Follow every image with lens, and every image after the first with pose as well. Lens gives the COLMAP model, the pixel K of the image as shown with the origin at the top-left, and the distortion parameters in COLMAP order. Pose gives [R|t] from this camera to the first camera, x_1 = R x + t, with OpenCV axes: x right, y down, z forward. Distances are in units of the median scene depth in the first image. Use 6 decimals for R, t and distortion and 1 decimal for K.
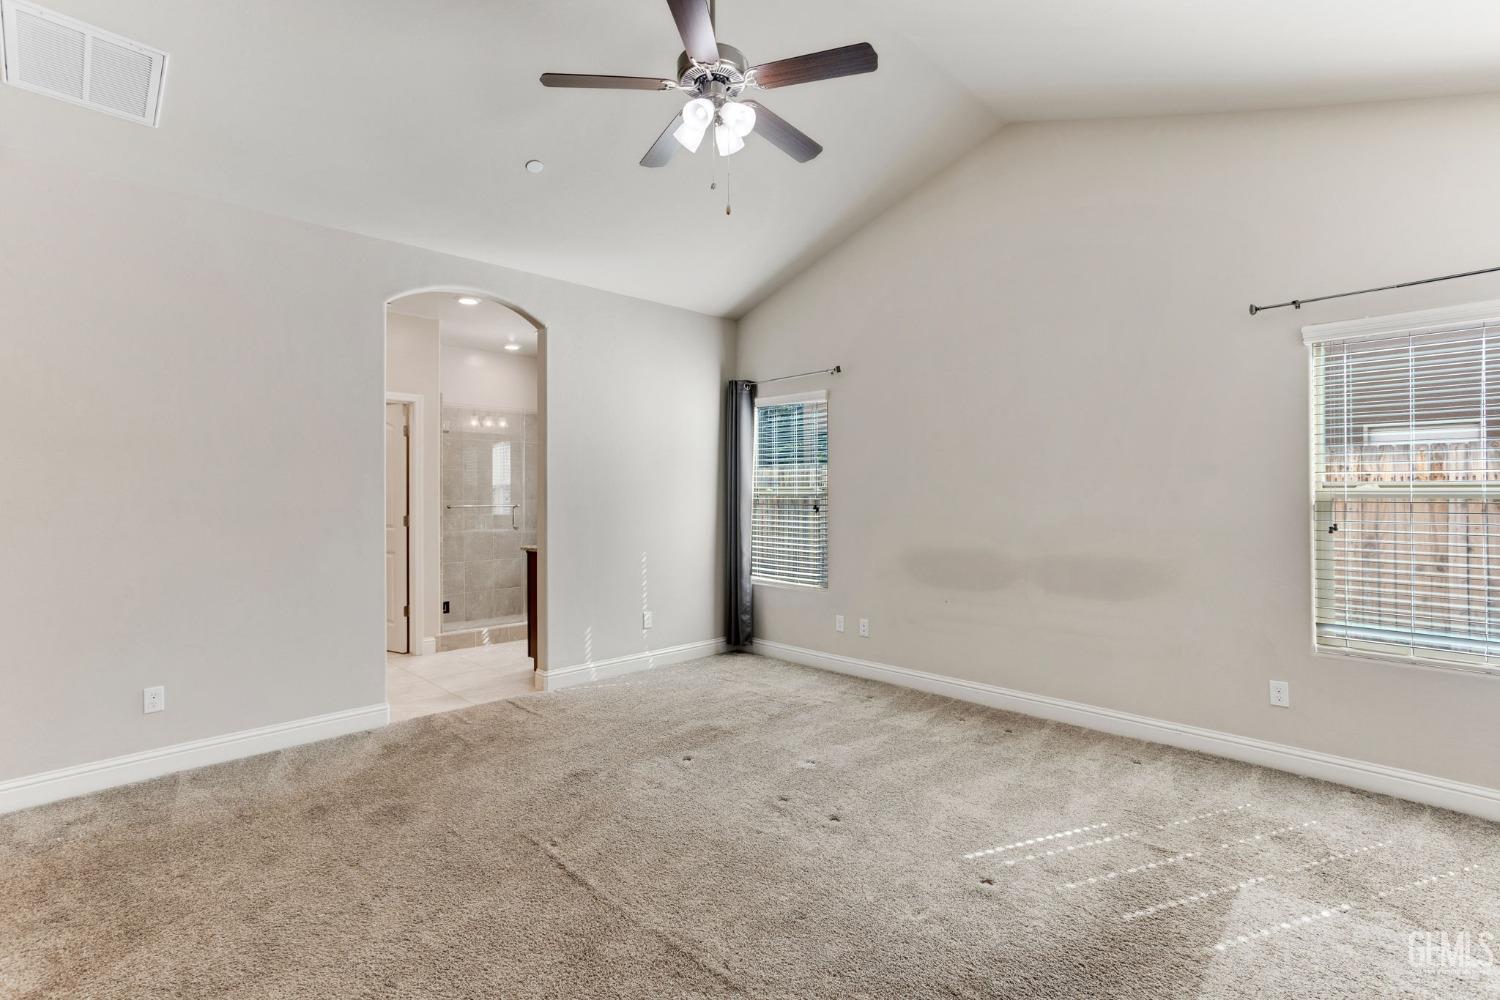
lens RADIAL K [[726.2, 0, 750.0], [0, 726.2, 500.0], [0, 0, 1]] dist [-0.042444, 0.027278]
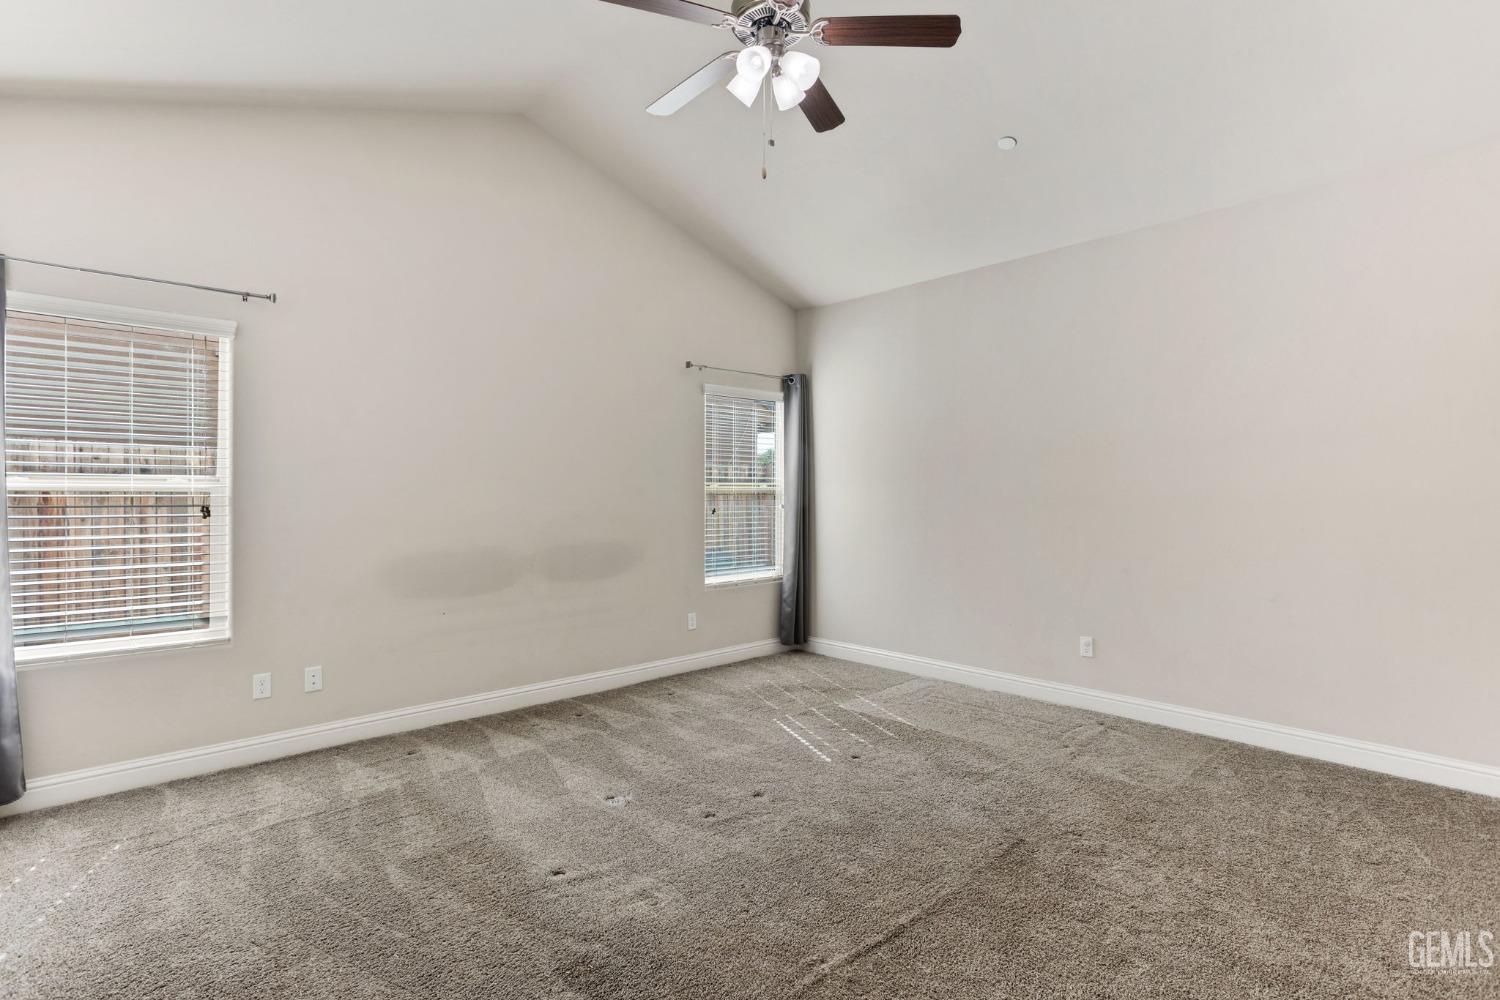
lens RADIAL K [[777.0, 0, 748.2], [0, 777.0, 496.1], [0, 0, 1]] dist [-0.085985, 0.036265]
pose [[-0.031567, -0.010758, 0.999444, -0.839598], [0.000625, 0.999942, 0.010784, -0.011480], [-0.999501, 0.000965, -0.031559, 0.865490]]
